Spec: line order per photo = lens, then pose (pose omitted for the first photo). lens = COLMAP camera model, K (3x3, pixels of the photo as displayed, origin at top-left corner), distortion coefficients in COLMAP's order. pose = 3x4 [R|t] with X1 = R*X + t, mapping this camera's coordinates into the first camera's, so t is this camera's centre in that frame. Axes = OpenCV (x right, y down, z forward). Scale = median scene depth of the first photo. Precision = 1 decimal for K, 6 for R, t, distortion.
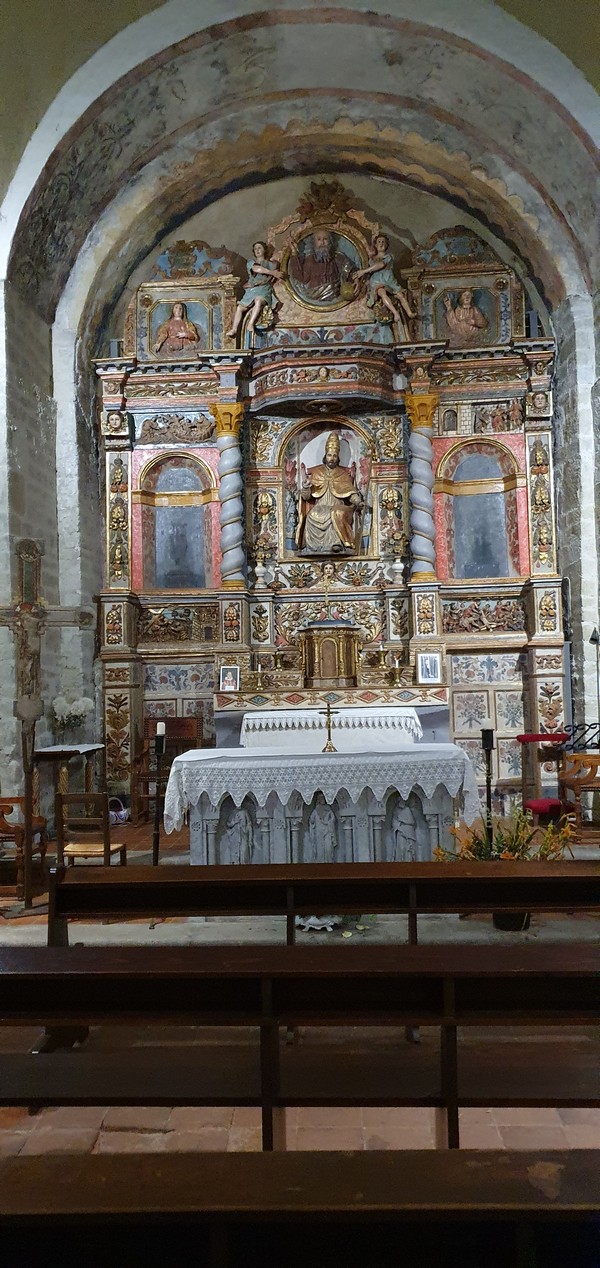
lens RADIAL K [[1043.8, 0, 296.1], [0, 1043.8, 635.0], [0, 0, 1]] dist [0.036613, -0.026464]
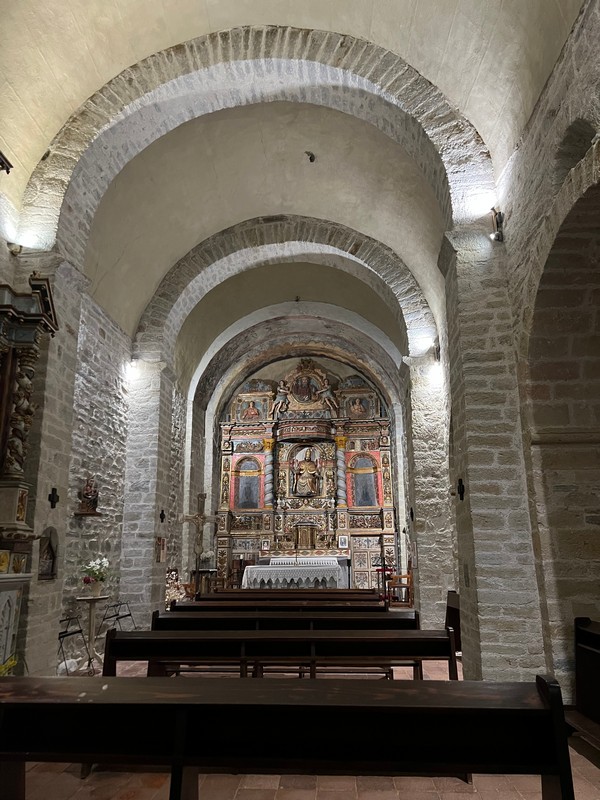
lens RADIAL K [[617.6, 0, 297.9], [0, 617.6, 396.2], [0, 0, 1]] dist [0.081287, -0.117401]
pose [[0.999608, 0.012141, -0.025240, 0.049626], [-0.017265, 0.976687, -0.213972, 0.009971], [0.022054, 0.214324, 0.976514, -0.580426]]
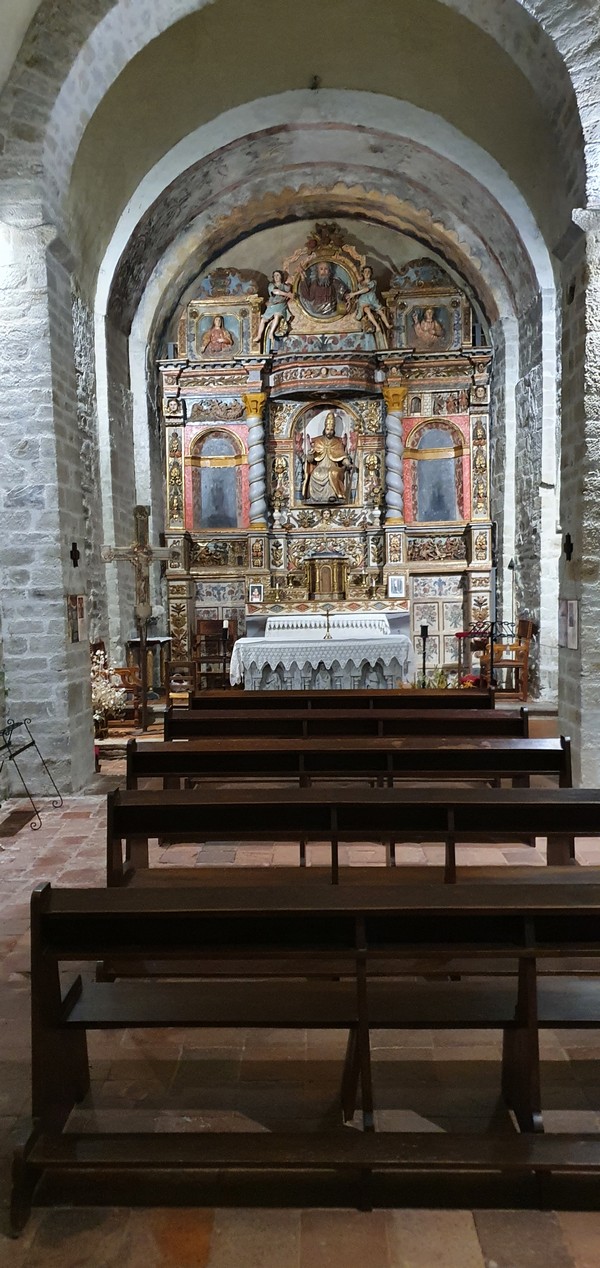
lens RADIAL K [[1043.8, 0, 287.6], [0, 1043.8, 661.6], [0, 0, 1]] dist [0.036613, -0.026464]
pose [[0.999988, 0.004894, 0.000924, -0.021453], [-0.004966, 0.993875, 0.110394, -0.022124], [-0.000378, -0.110398, 0.993887, -0.418920]]
